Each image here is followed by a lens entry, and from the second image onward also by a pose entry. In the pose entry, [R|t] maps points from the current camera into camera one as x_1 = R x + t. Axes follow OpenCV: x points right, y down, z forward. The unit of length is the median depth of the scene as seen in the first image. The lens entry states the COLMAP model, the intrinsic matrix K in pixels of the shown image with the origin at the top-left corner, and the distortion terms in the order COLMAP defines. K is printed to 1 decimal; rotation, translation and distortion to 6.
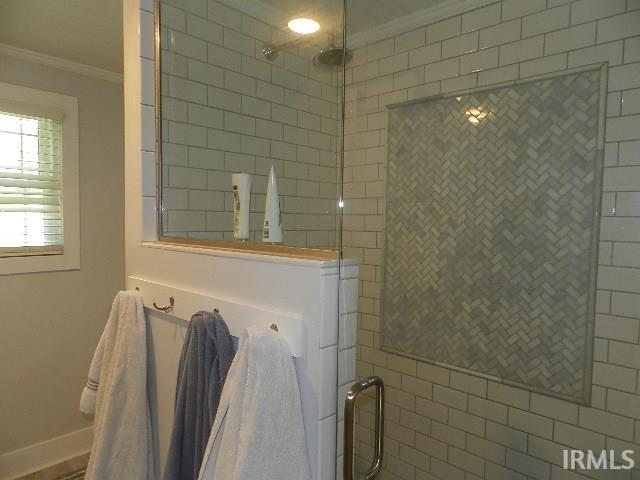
lens RADIAL K [[428.6, 0, 320.0], [0, 428.6, 240.0], [0, 0, 1]] dist [0.015568, -0.003005]
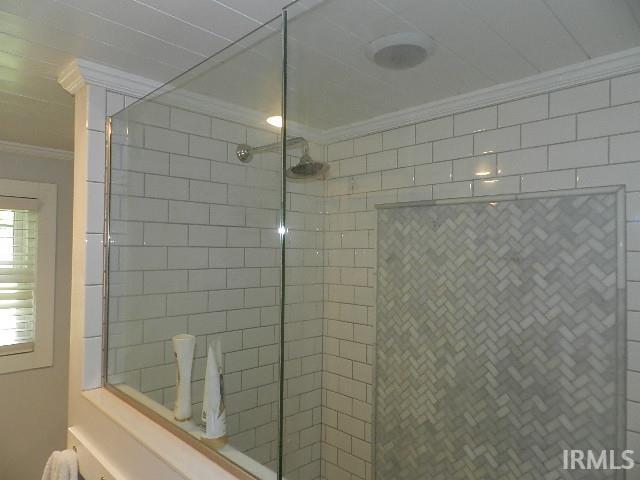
lens RADIAL K [[428.6, 0, 320.0], [0, 428.6, 240.0], [0, 0, 1]] dist [0.015568, -0.003005]
pose [[0.999146, -0.007435, -0.040636, 0.090338], [0.004686, 0.997720, -0.067333, -0.216136], [0.041044, 0.067085, 0.996903, 0.122851]]
